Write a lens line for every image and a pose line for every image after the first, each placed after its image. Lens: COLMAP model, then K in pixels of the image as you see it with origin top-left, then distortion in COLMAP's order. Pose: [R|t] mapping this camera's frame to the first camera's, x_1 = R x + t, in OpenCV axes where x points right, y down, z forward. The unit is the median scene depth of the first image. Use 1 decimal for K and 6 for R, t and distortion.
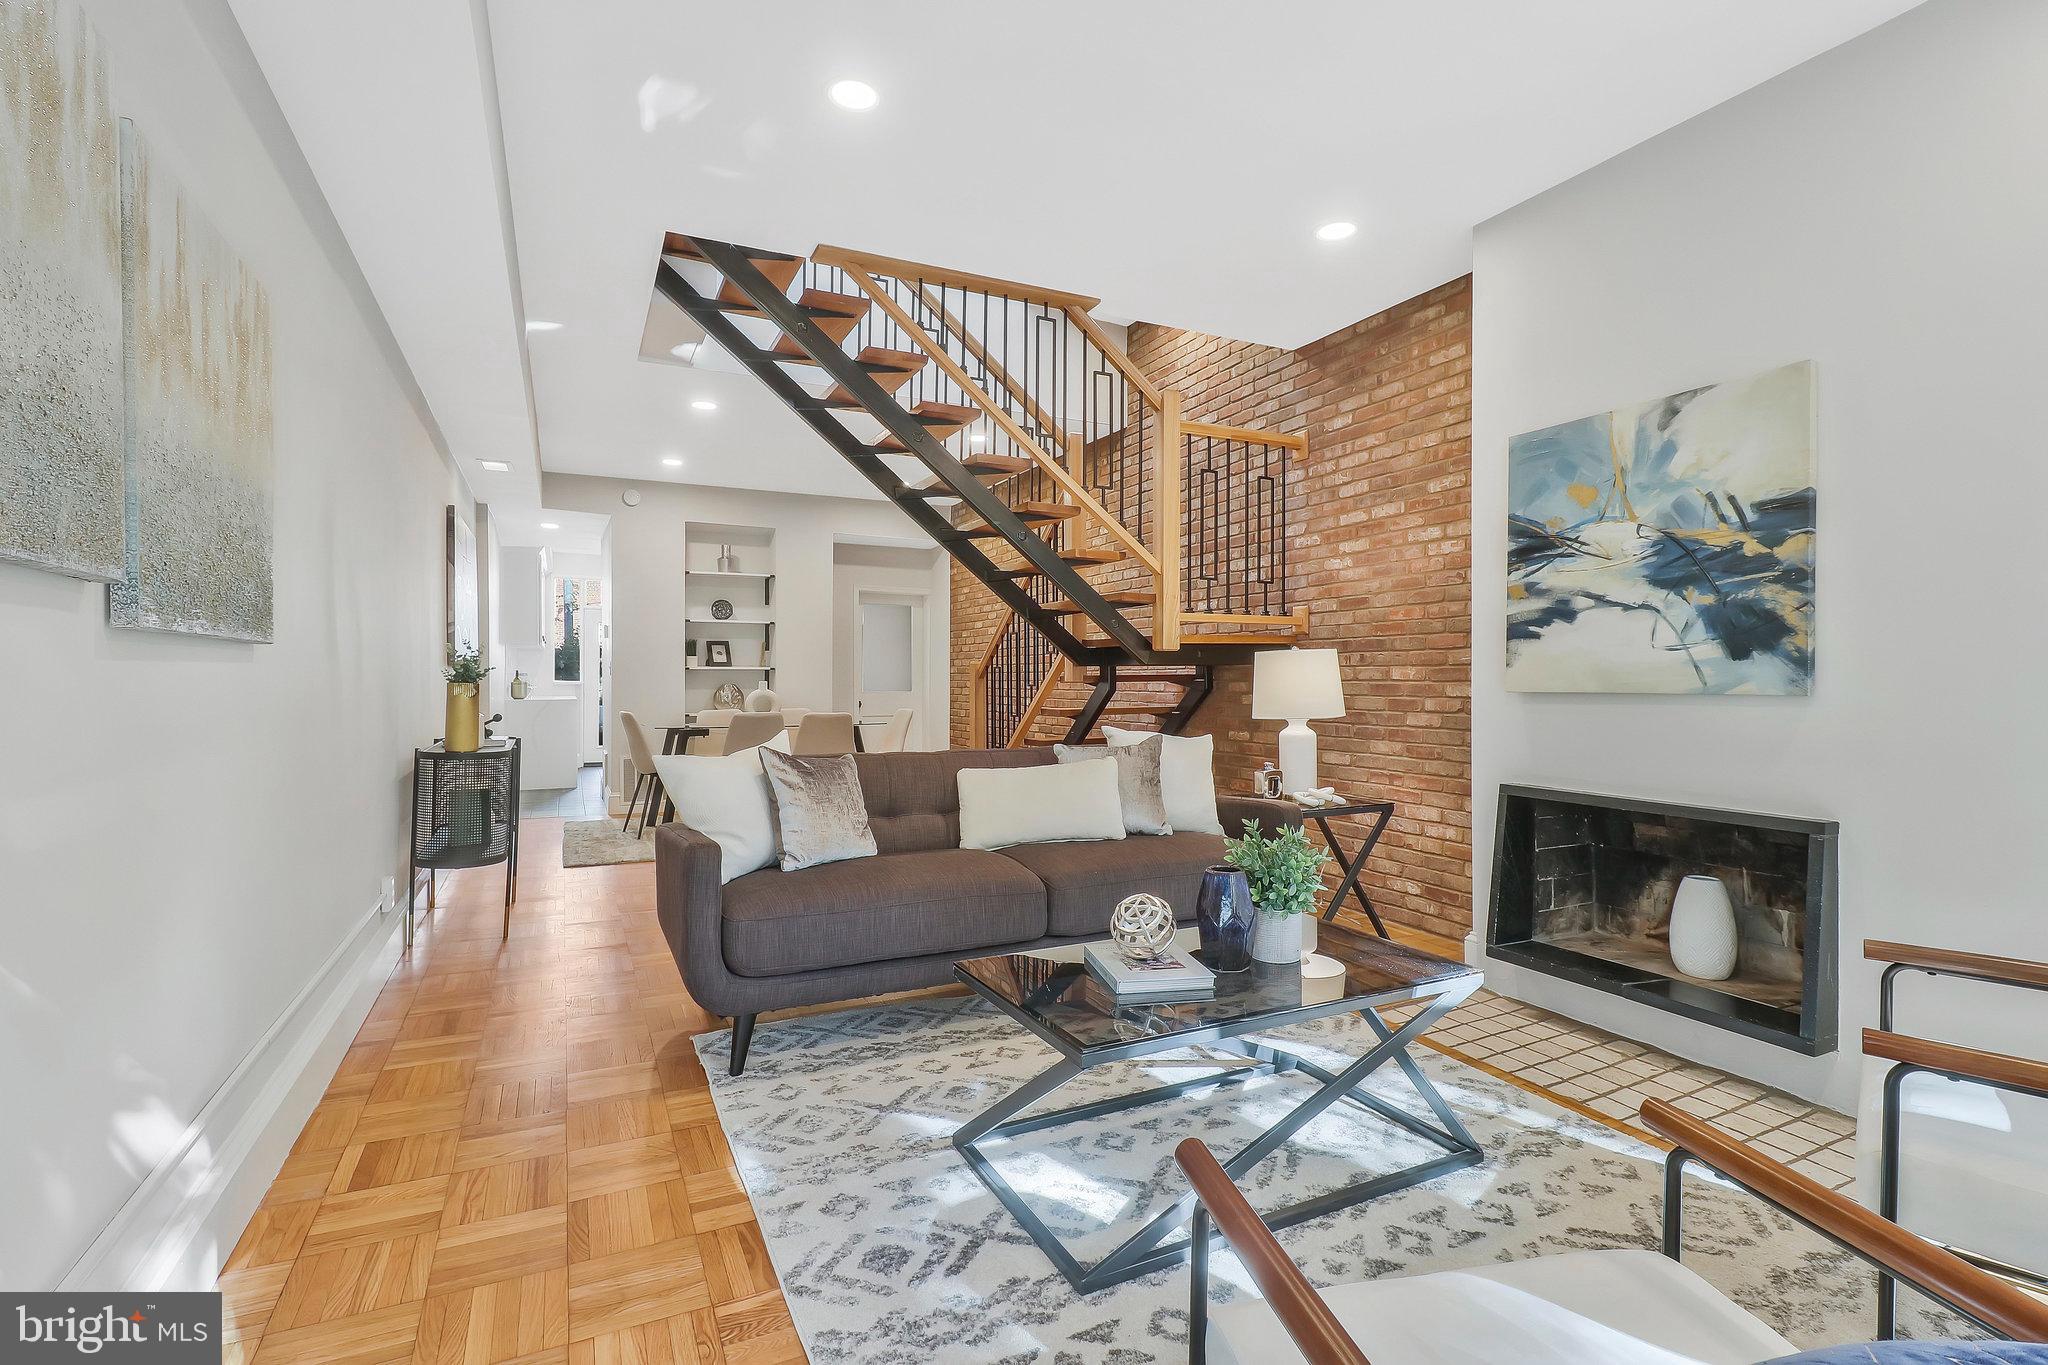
lens RADIAL K [[967.5, 0, 1031.0], [0, 967.5, 681.7], [0, 0, 1]] dist [0.016733, -0.001787]
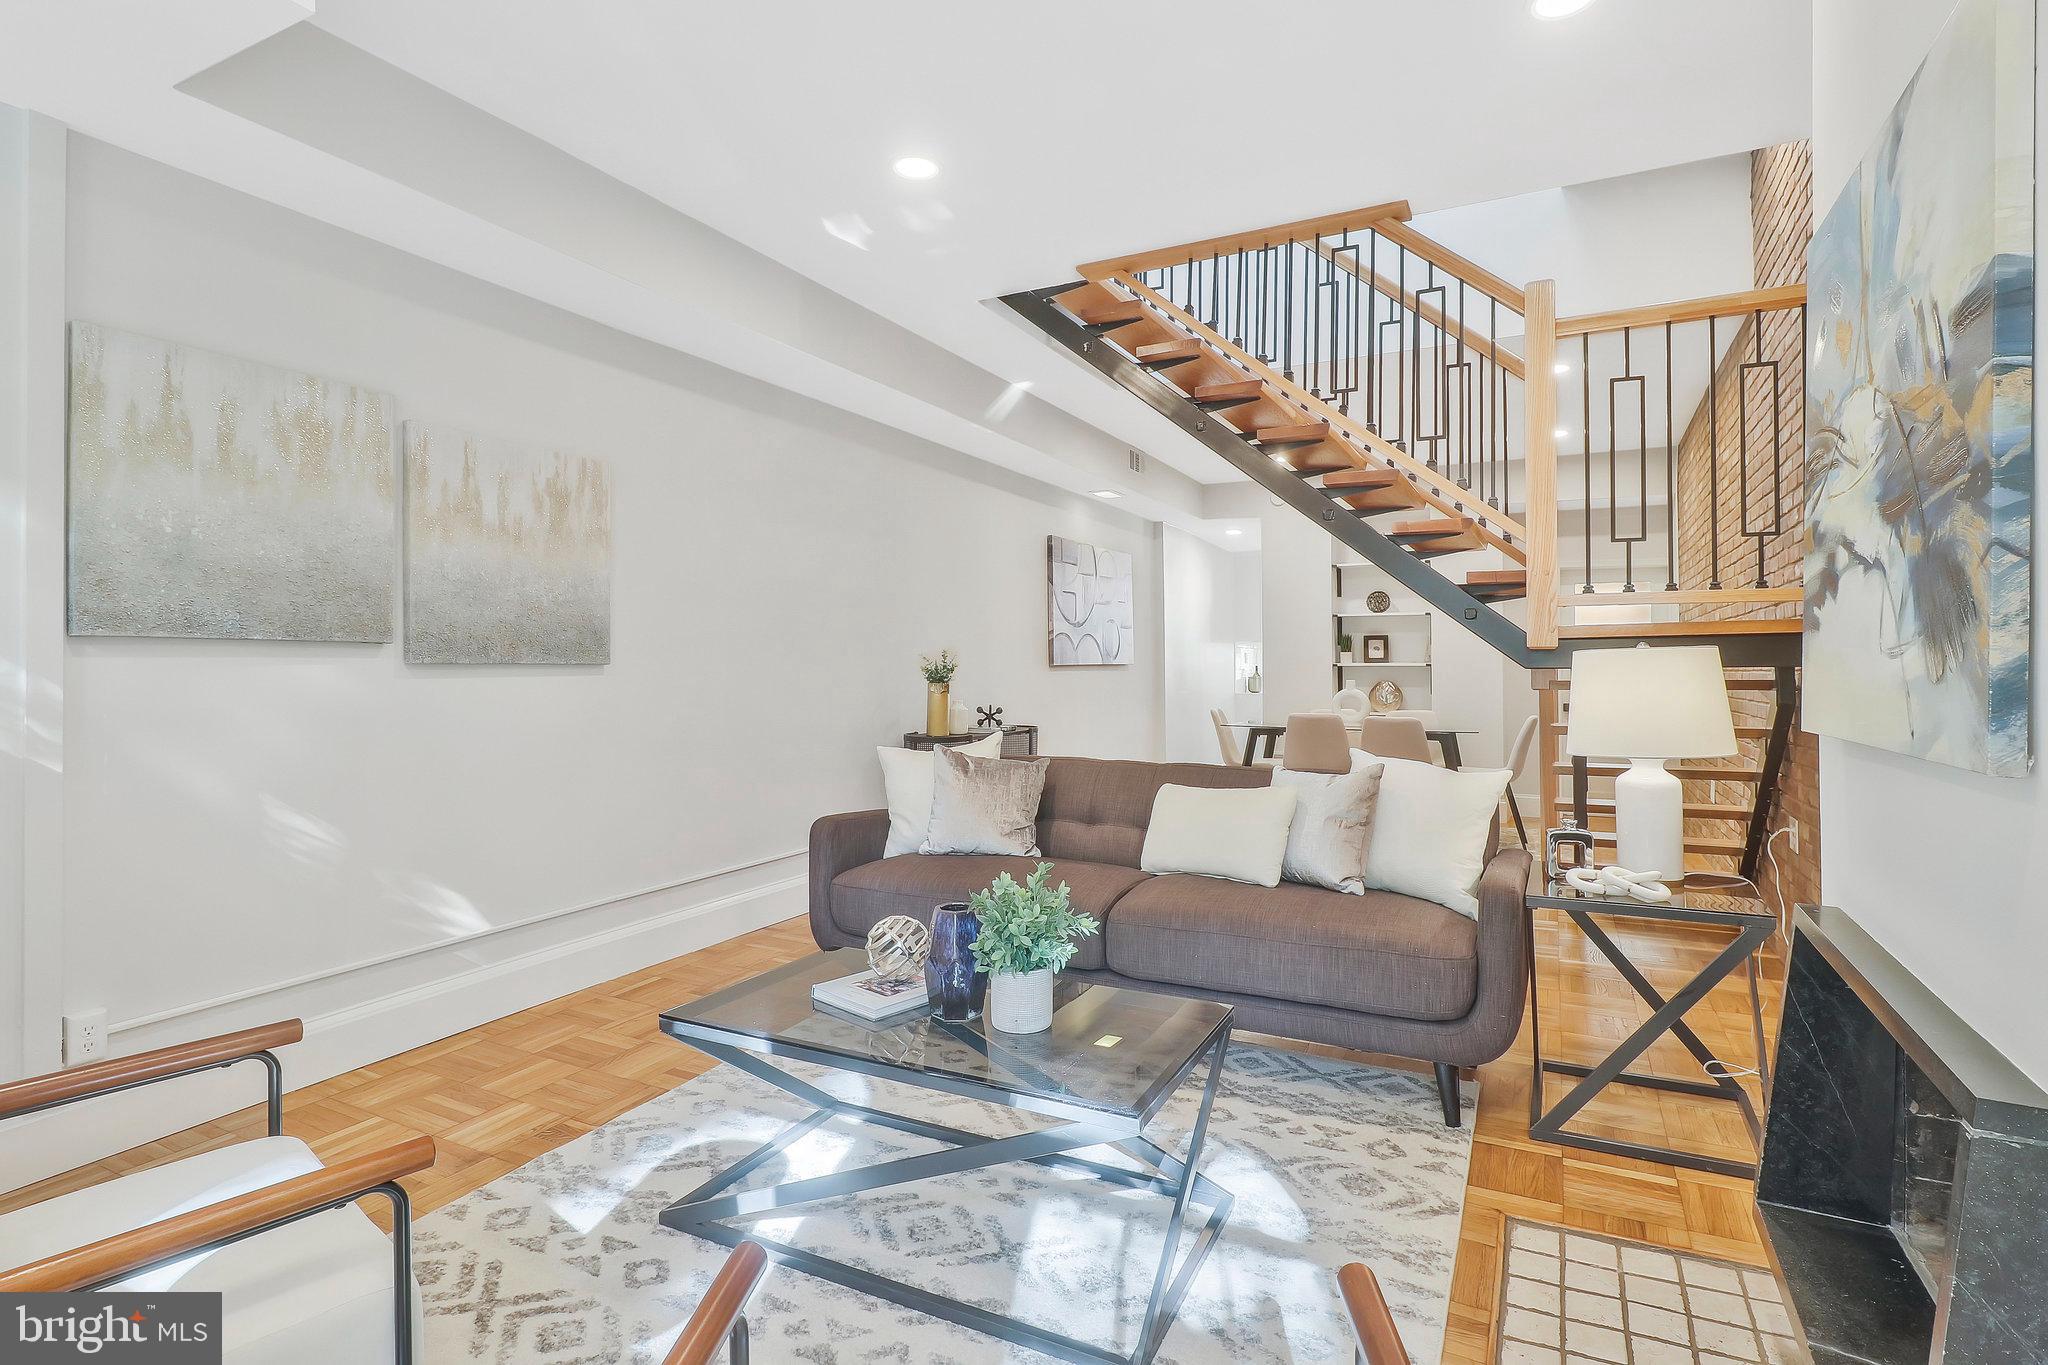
lens RADIAL K [[1022.4, 0, 1000.8], [0, 1022.4, 666.4], [0, 0, 1]] dist [0.011848, -0.000998]
pose [[0.584958, 0.001411, -0.811062, 0.545893], [-0.005222, 0.999984, -0.002026, -0.016691], [0.811047, 0.005421, 0.584956, 0.255874]]
